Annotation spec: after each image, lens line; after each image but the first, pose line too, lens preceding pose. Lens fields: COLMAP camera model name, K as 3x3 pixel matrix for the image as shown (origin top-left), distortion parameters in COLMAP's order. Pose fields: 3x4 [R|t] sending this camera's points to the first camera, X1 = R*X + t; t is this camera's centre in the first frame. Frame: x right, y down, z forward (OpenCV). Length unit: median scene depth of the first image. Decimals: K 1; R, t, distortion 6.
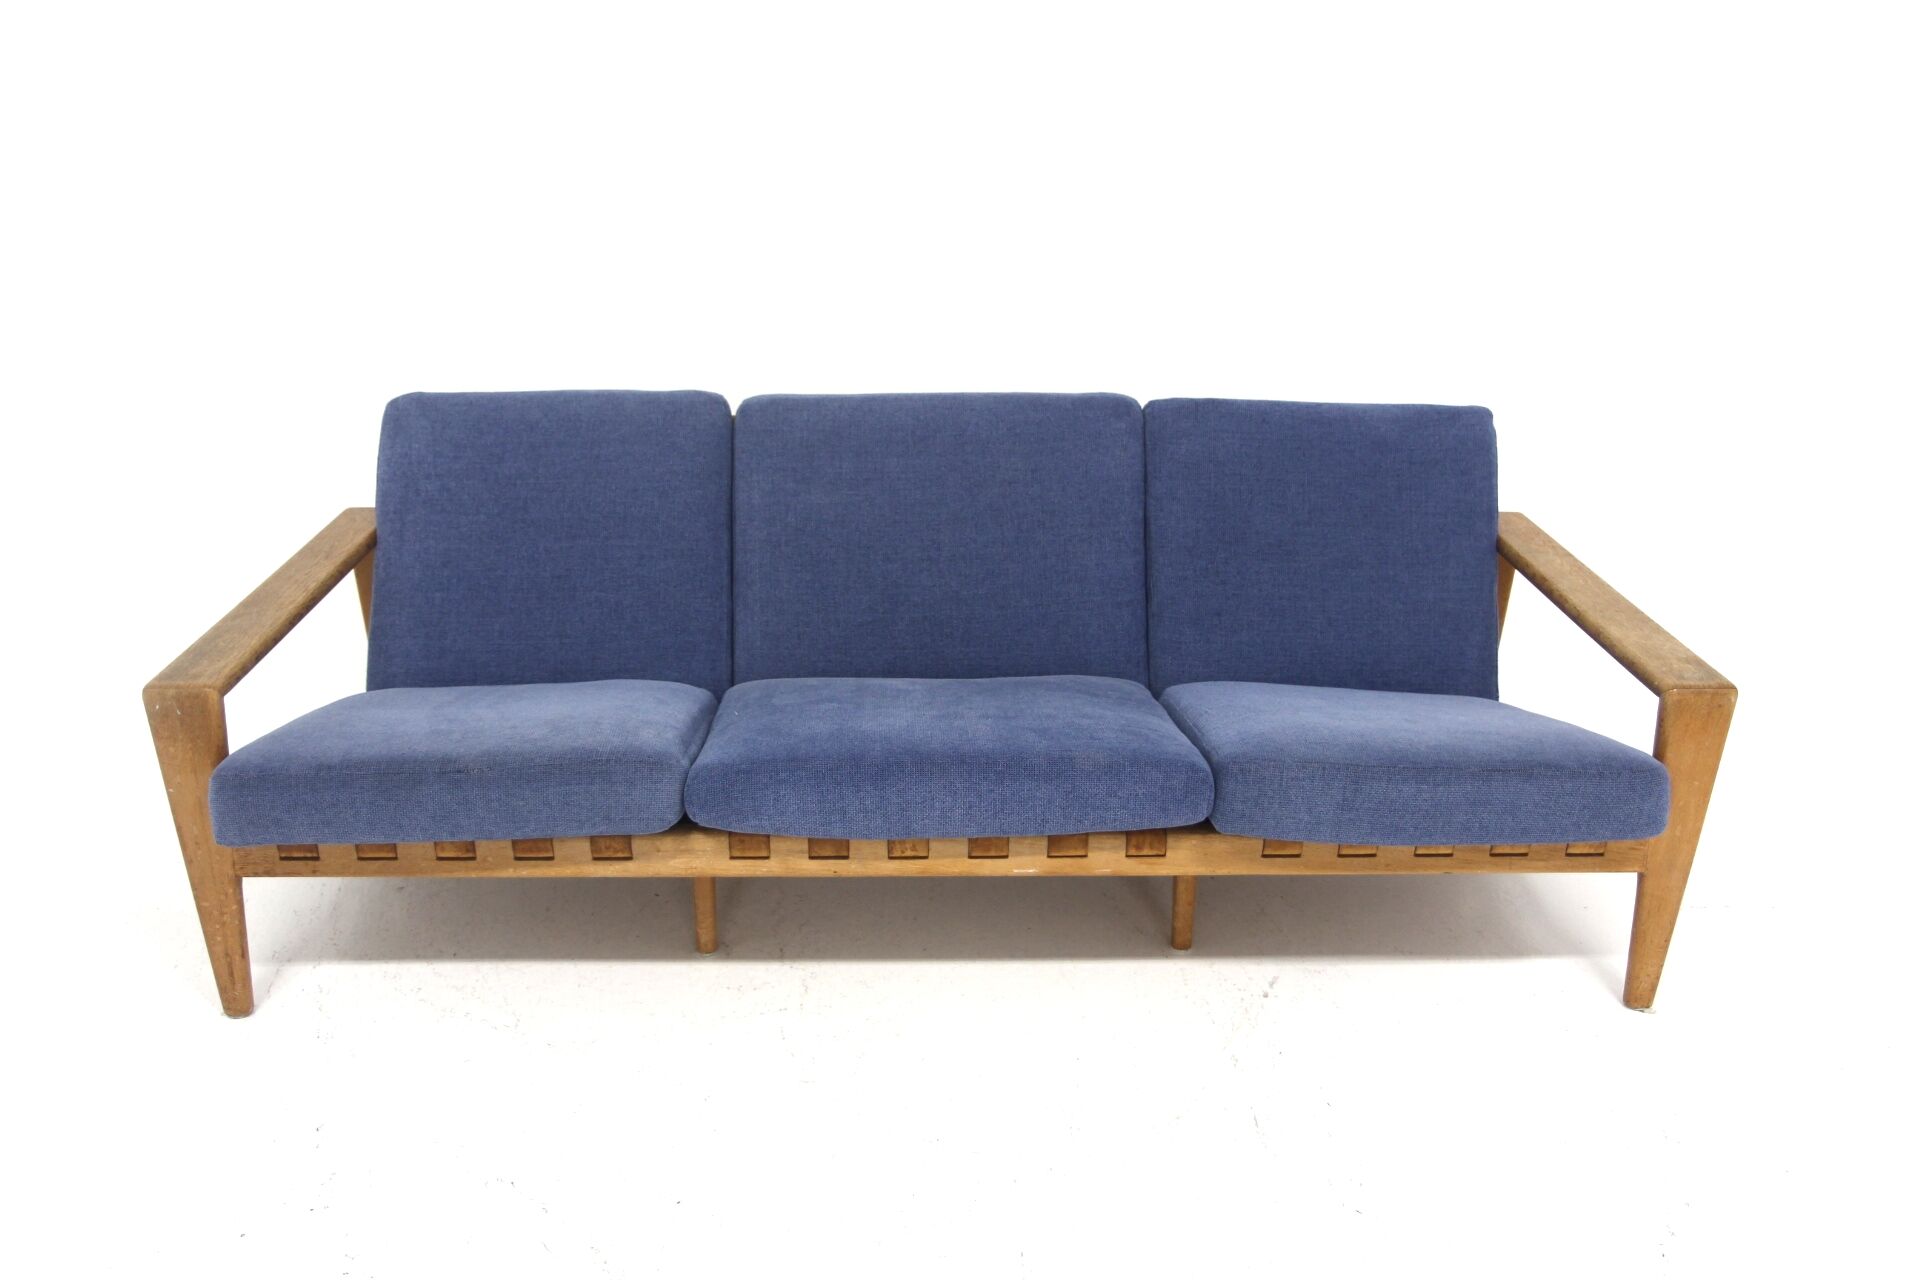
lens RADIAL K [[1627.4, 0, 959.5], [0, 1627.4, 641.9], [0, 0, 1]] dist [-0.025544, 0.001879]
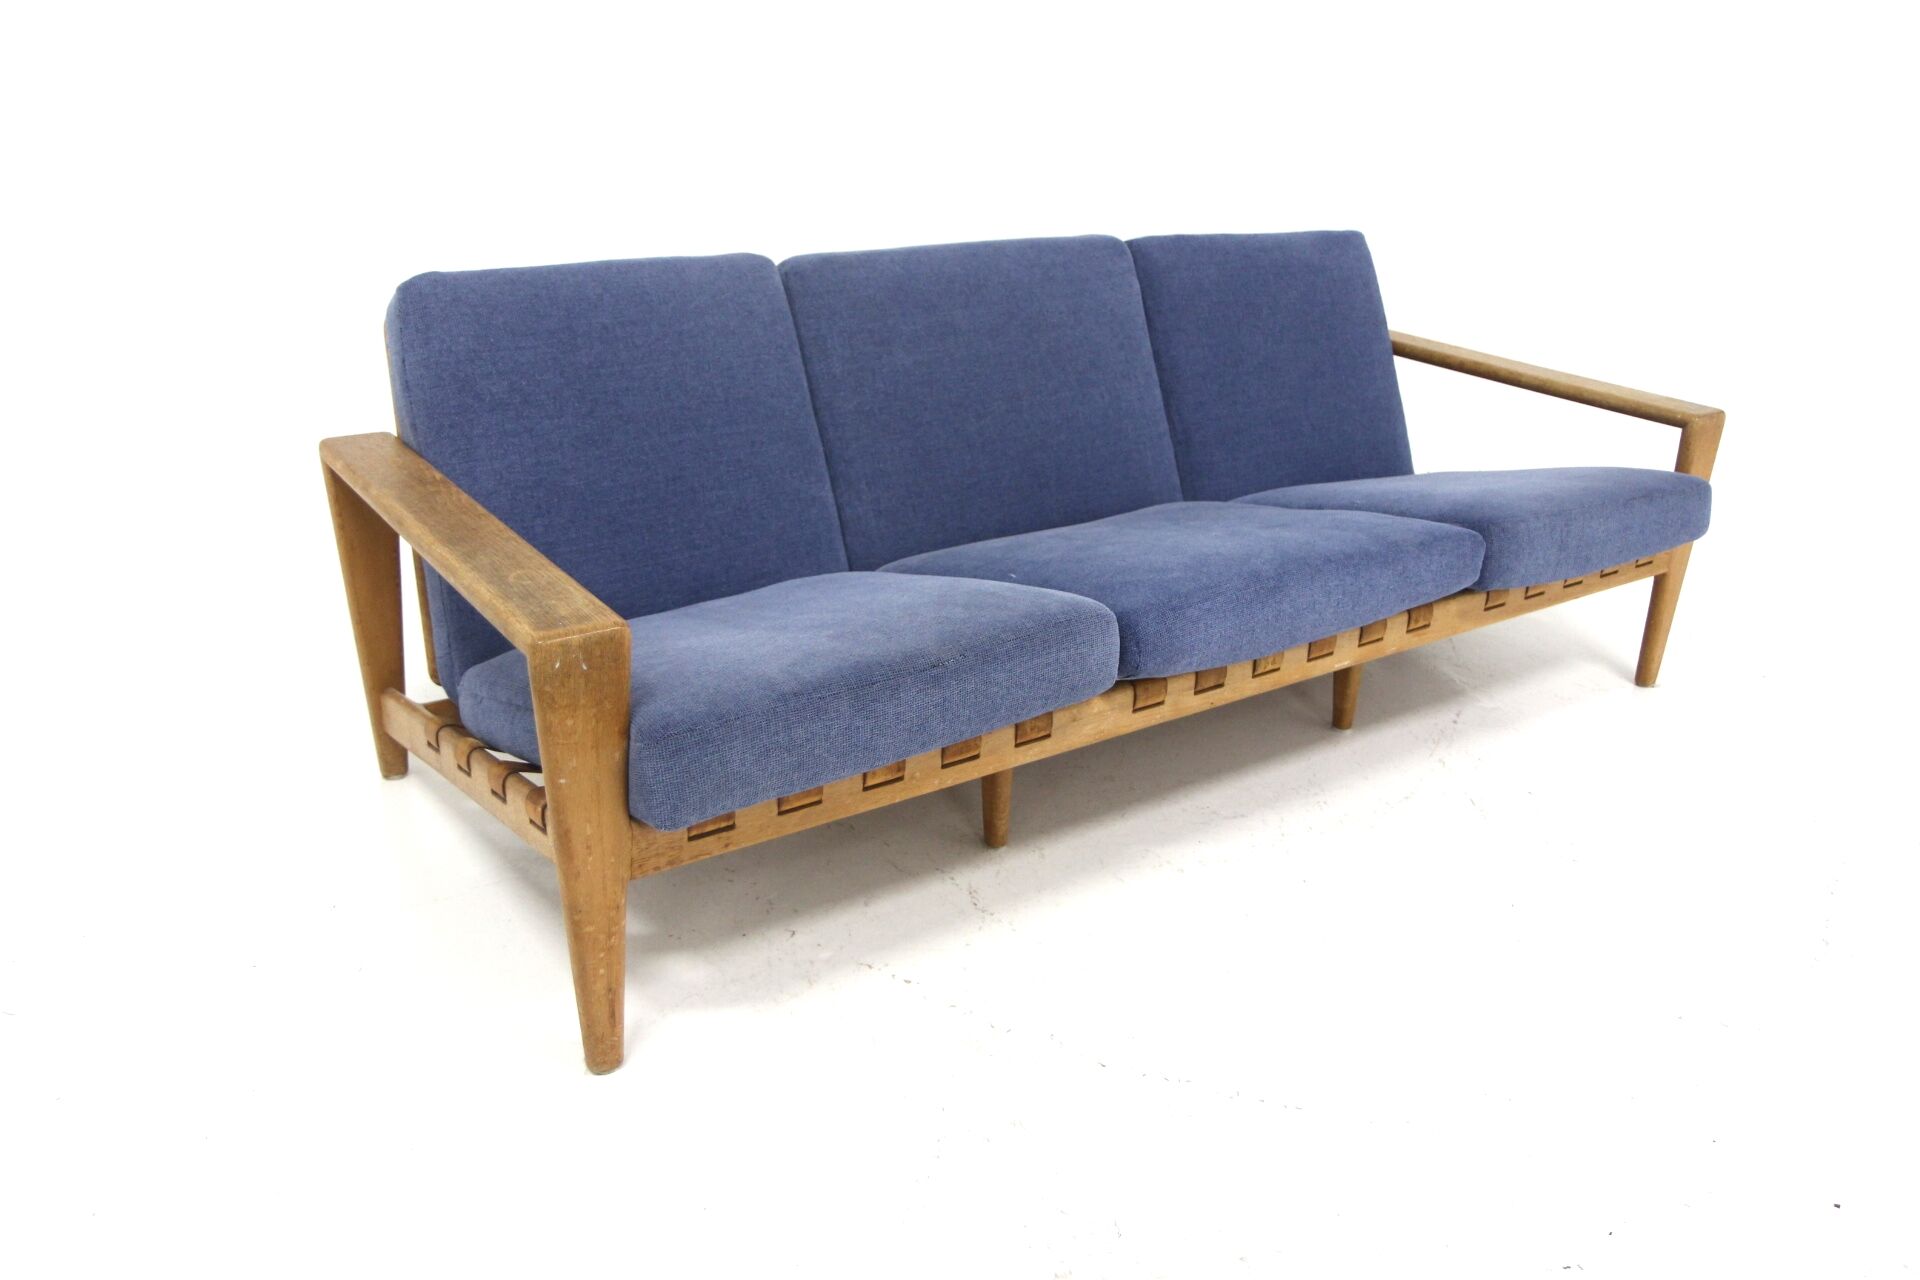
lens RADIAL K [[1478.9, 0, 959.6], [0, 1478.9, 638.4], [0, 0, 1]] dist [0.005783, 0.003040]
pose [[0.838810, -0.192807, 0.509140, -0.527625], [0.177254, 0.980953, 0.079452, 0.006463], [-0.514761, 0.023602, 0.857009, 0.270648]]
